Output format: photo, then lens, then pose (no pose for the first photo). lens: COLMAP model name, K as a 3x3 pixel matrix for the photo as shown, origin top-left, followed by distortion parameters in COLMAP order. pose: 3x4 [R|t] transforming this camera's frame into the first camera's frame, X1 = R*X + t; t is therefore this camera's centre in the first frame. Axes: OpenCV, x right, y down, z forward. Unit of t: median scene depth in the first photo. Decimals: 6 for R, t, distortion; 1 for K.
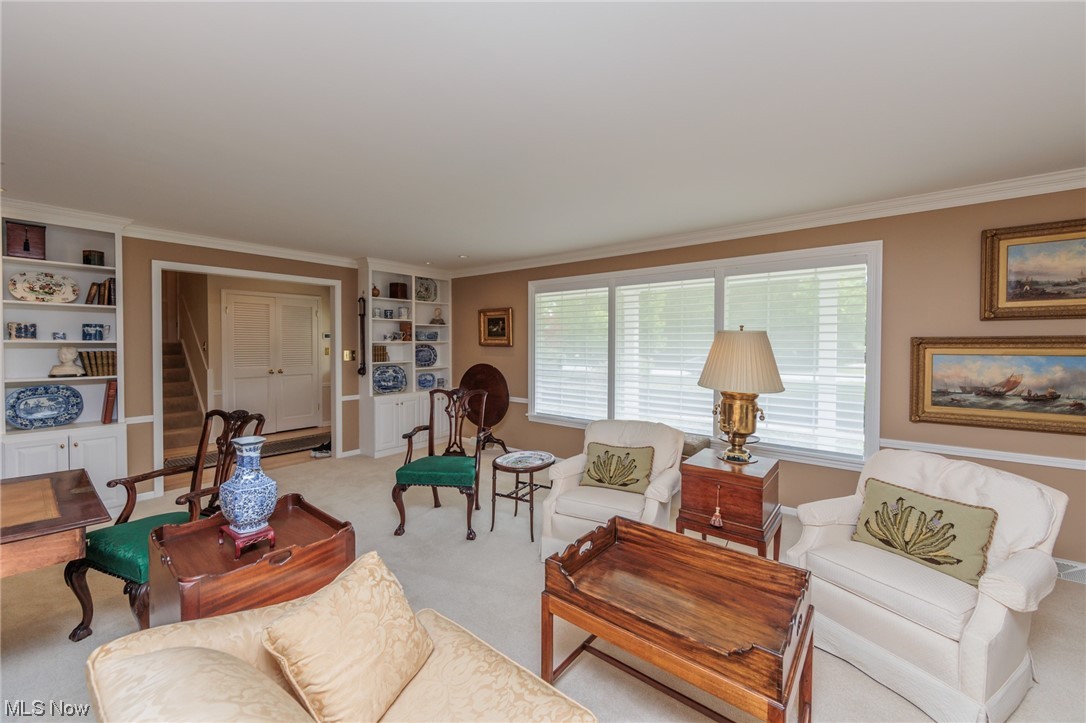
lens RADIAL K [[426.5, 0, 549.4], [0, 426.5, 351.6], [0, 0, 1]] dist [-0.000104, 0.000294]
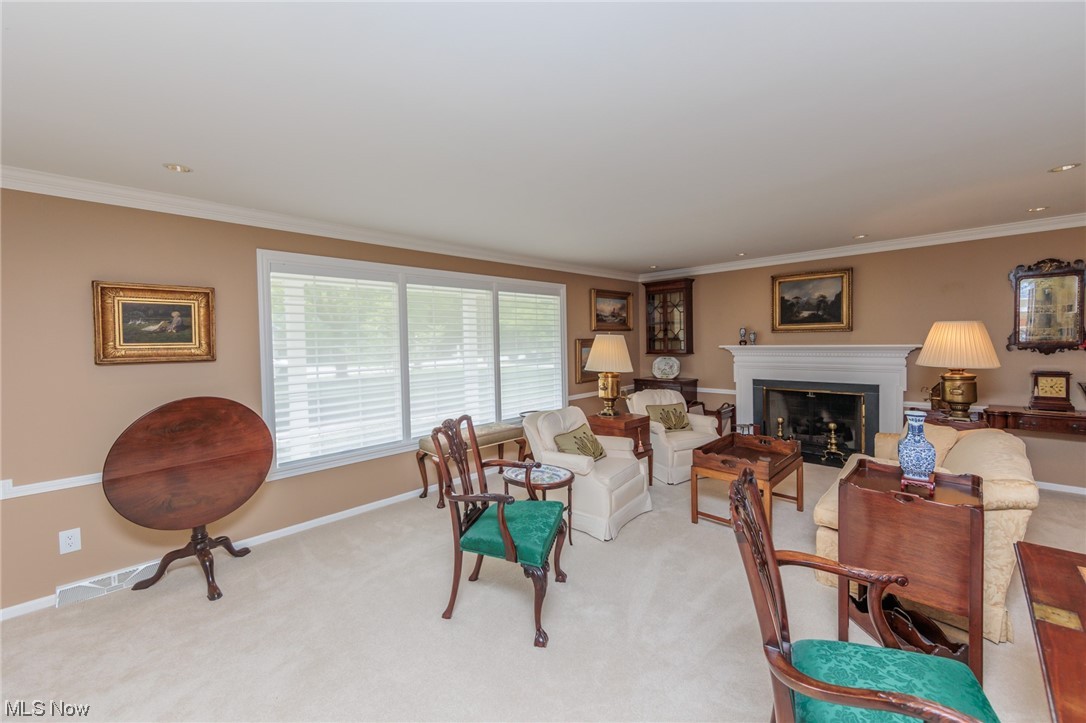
lens RADIAL K [[426.5, 0, 549.4], [0, 426.5, 351.6], [0, 0, 1]] dist [-0.000104, 0.000294]
pose [[0.097531, -0.030705, 0.994759, -0.610691], [0.041661, 0.998774, 0.026745, -0.020848], [-0.994360, 0.038834, 0.098691, 0.552391]]
